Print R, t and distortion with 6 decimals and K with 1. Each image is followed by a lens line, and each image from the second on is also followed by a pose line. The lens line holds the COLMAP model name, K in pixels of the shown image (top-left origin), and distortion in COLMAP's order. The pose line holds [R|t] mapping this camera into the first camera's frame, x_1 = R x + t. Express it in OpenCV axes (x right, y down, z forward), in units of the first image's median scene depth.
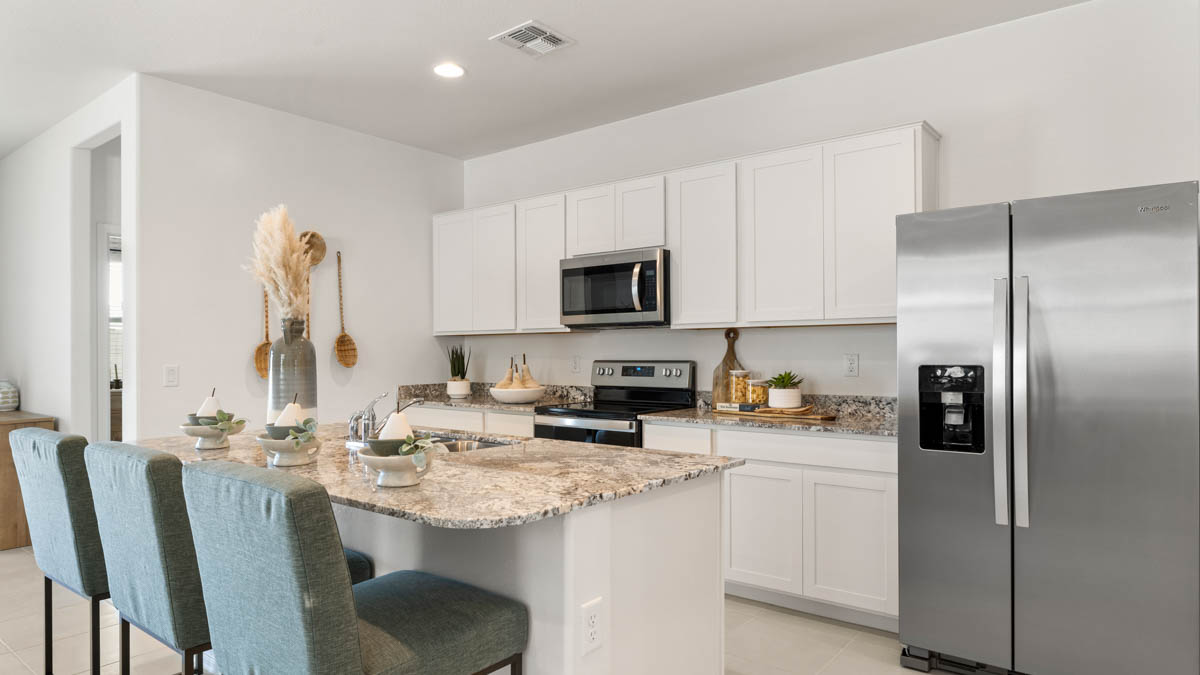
lens RADIAL K [[734.9, 0, 600.0], [0, 734.9, 337.5], [0, 0, 1]] dist [0.000120, -0.000223]
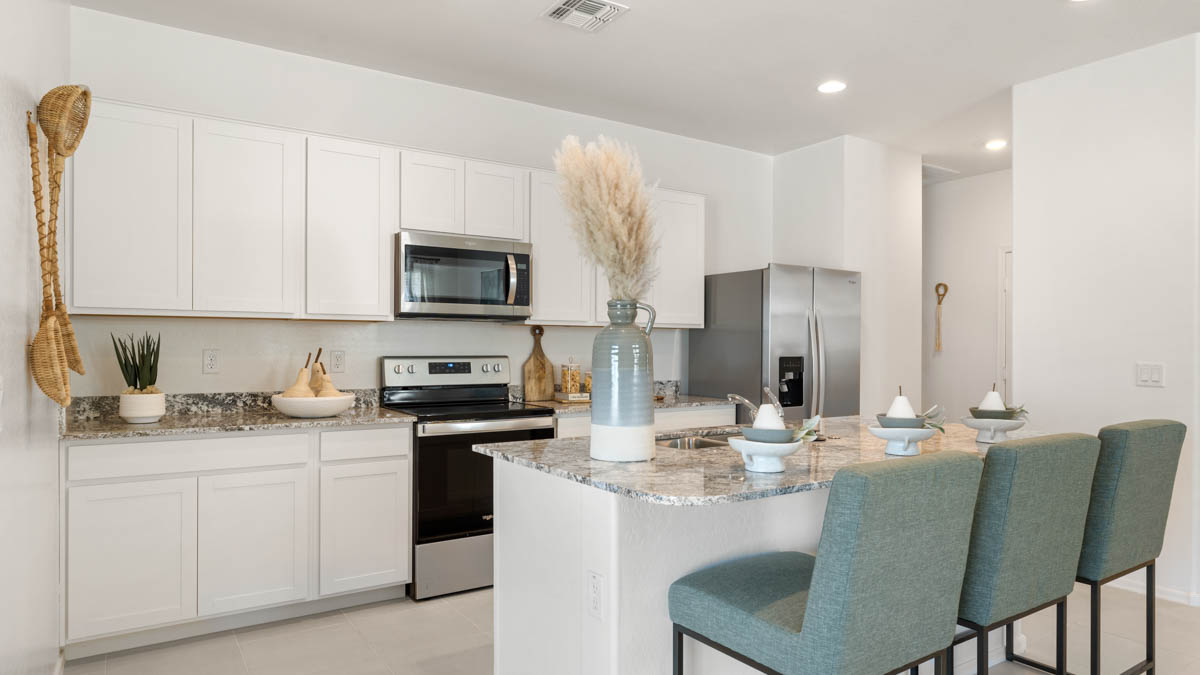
lens RADIAL K [[734.9, 0, 600.0], [0, 734.9, 337.5], [0, 0, 1]] dist [0.000120, -0.000223]
pose [[0.280747, 0.017247, 0.959627, -0.789786], [-0.024875, 0.999633, -0.010688, 0.013762], [-0.959459, -0.020870, 0.281073, 0.580563]]
